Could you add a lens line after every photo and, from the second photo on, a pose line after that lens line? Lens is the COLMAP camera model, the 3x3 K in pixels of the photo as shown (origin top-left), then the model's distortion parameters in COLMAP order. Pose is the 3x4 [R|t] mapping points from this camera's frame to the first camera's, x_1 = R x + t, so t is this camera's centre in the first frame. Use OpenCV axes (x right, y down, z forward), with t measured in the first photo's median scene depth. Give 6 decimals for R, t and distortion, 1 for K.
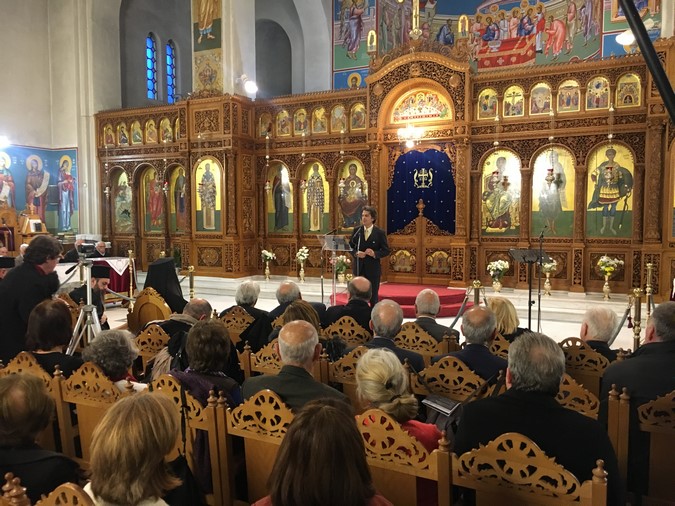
lens RADIAL K [[572.4, 0, 334.5], [0, 572.4, 254.0], [0, 0, 1]] dist [0.072031, -0.096955]
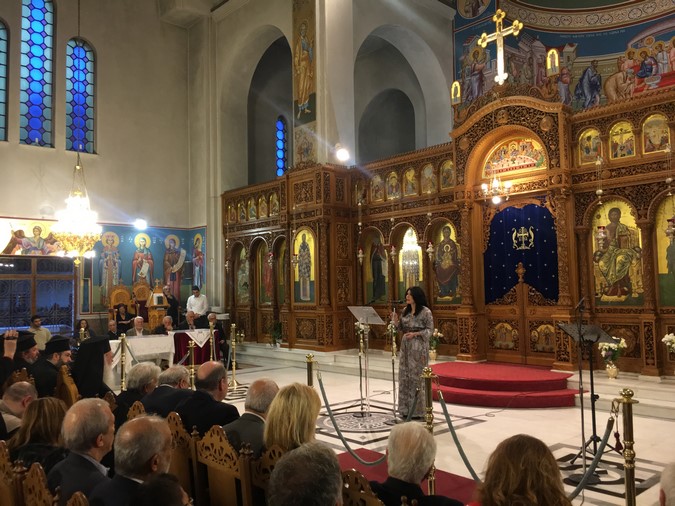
lens RADIAL K [[574.2, 0, 334.3], [0, 574.2, 253.3], [0, 0, 1]] dist [0.075664, -0.104797]
pose [[0.939881, -0.037710, -0.339414, 0.171280], [-0.003830, 0.992658, -0.120895, -0.004488], [0.341481, 0.114927, 0.932836, 0.099142]]
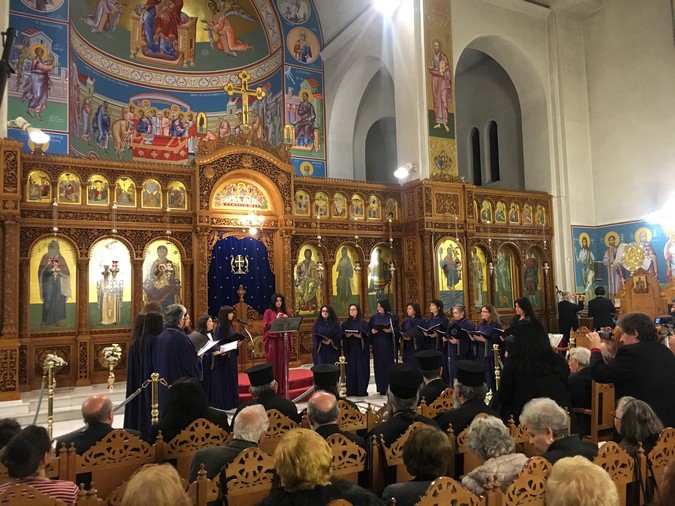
lens RADIAL K [[574.2, 0, 334.3], [0, 574.2, 253.3], [0, 0, 1]] dist [0.075664, -0.104797]
pose [[0.551369, 0.052441, 0.832612, -0.563502], [0.082476, 0.989707, -0.116953, -0.018216], [-0.830175, 0.133155, 0.541369, 0.293499]]
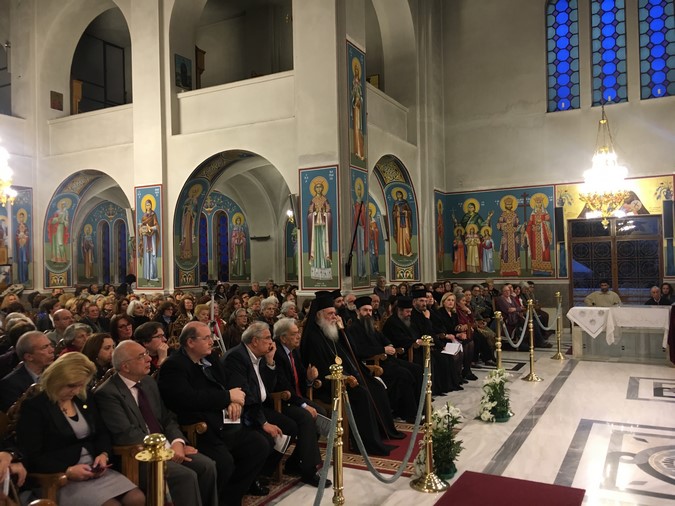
lens RADIAL K [[572.4, 0, 334.5], [0, 572.4, 254.0], [0, 0, 1]] dist [0.072031, -0.096955]
pose [[-0.011660, -0.017244, -0.999783, 0.353588], [-0.038772, 0.999107, -0.016780, -0.023308], [0.999180, 0.038568, -0.012318, 0.434075]]
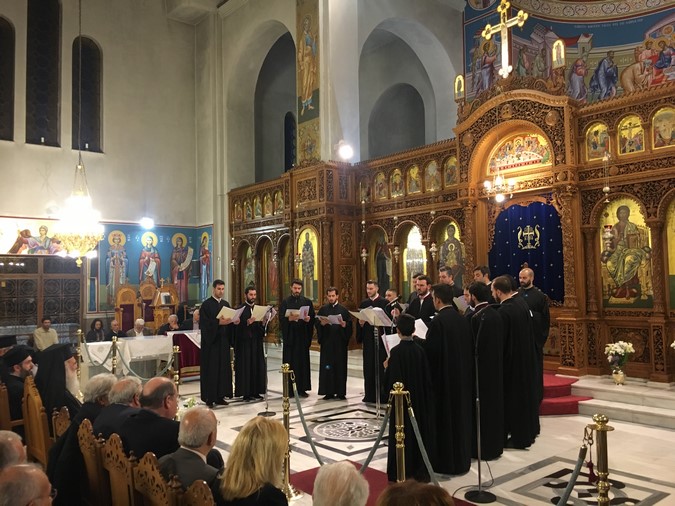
lens RADIAL K [[572.4, 0, 334.5], [0, 572.4, 254.0], [0, 0, 1]] dist [0.072031, -0.096955]
pose [[0.926532, -0.036643, -0.374428, 0.193362], [-0.005485, 0.993824, -0.110833, -0.014112], [0.376177, 0.104744, 0.920608, 0.129001]]
